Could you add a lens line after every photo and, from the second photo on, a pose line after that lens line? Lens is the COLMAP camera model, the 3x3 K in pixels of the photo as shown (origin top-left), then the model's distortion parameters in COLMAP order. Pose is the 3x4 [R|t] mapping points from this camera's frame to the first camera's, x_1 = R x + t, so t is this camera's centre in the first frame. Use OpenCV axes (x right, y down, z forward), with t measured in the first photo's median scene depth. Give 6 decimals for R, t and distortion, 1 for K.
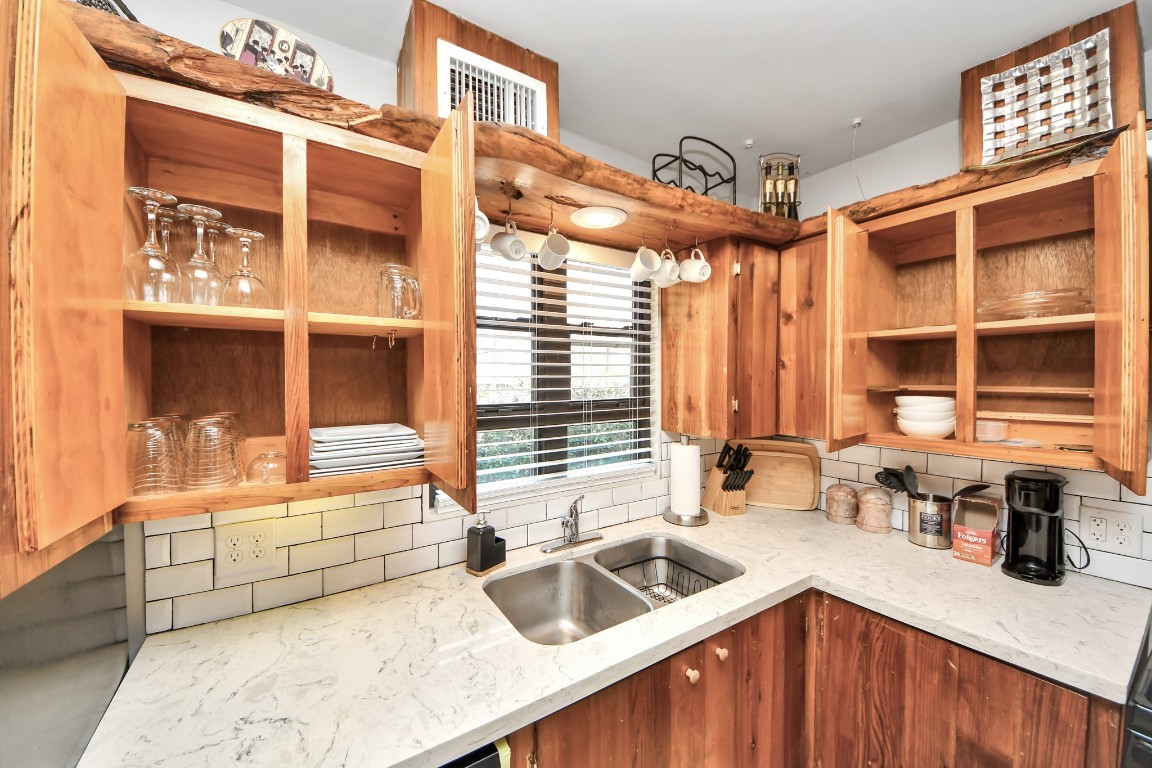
lens RADIAL K [[429.4, 0, 581.3], [0, 429.4, 381.1], [0, 0, 1]] dist [-0.009318, -0.000012]
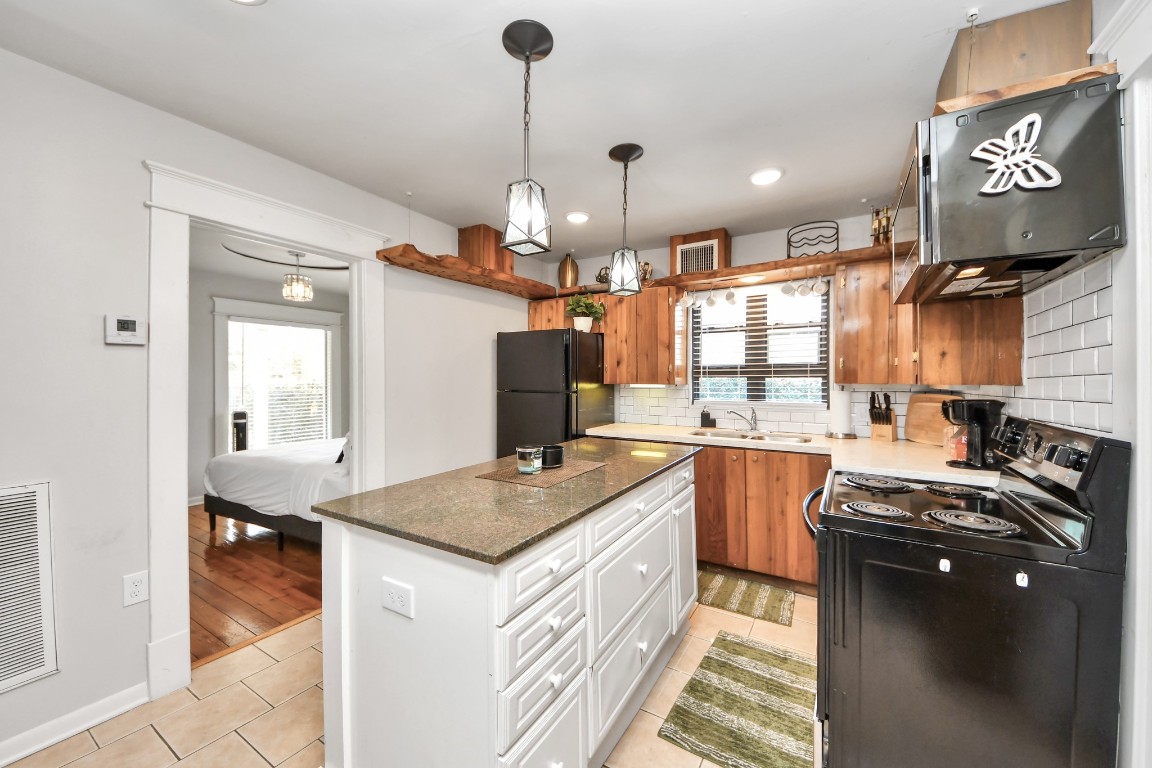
lens RADIAL K [[426.2, 0, 569.0], [0, 426.2, 377.4], [0, 0, 1]] dist [0.049259, -0.026914]
pose [[0.450169, 0.001907, -0.892942, 1.355600], [-0.008502, 0.999962, -0.002151, 0.123163], [0.892903, 0.008560, 0.450167, -0.724107]]
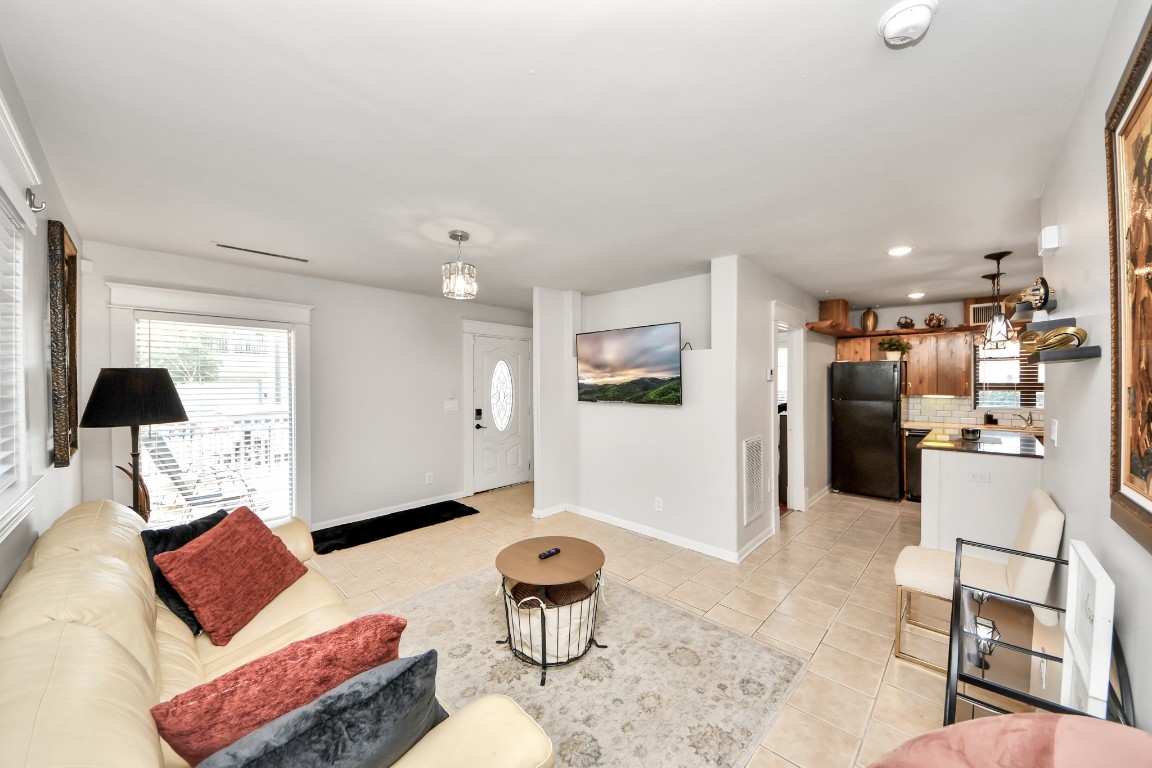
lens RADIAL K [[411.6, 0, 576.0], [0, 411.6, 384.0], [0, 0, 1]] dist [0.049529, -0.030717]
pose [[0.252035, 0.011447, -0.967650, 1.982631], [-0.011692, 0.999893, 0.008783, 0.068995], [0.967647, 0.009100, 0.252142, -2.842779]]
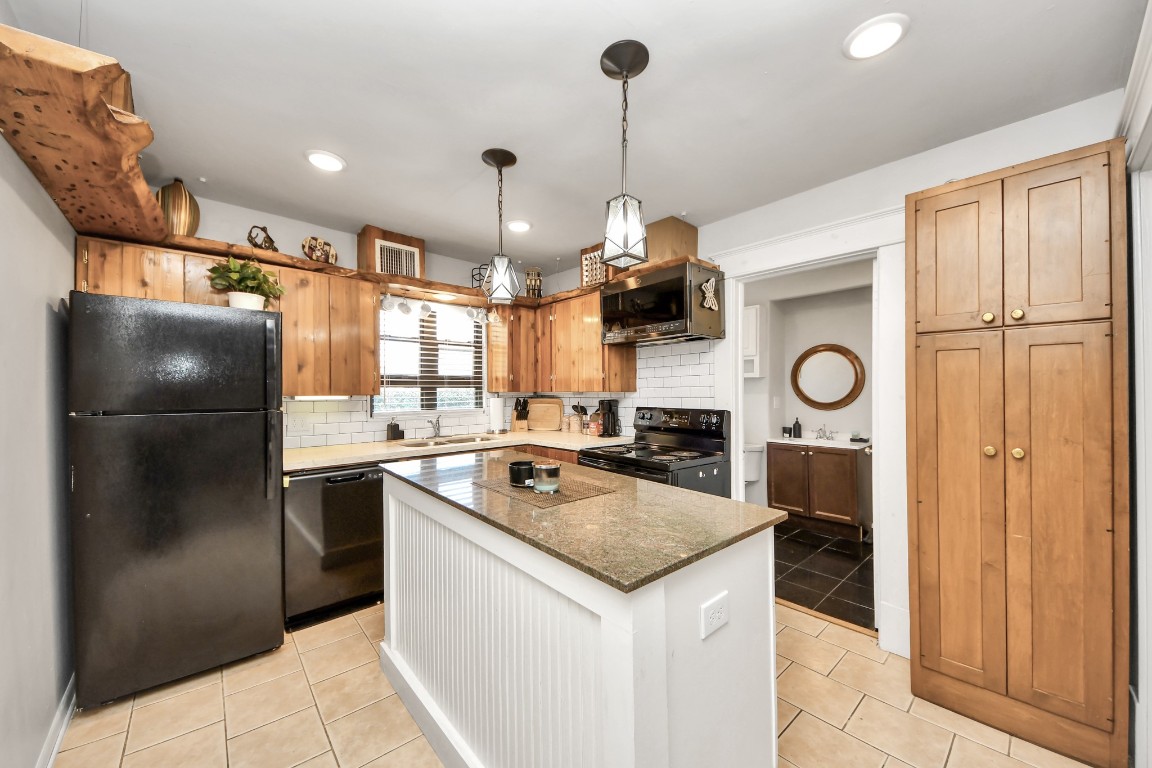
lens RADIAL K [[415.2, 0, 586.0], [0, 415.2, 388.5], [0, 0, 1]] dist [0.025128, -0.010397]
pose [[0.983895, 0.002968, 0.178725, 0.339085], [-0.000888, 0.999931, -0.011717, 0.139750], [-0.178748, 0.011369, 0.983829, -1.231353]]
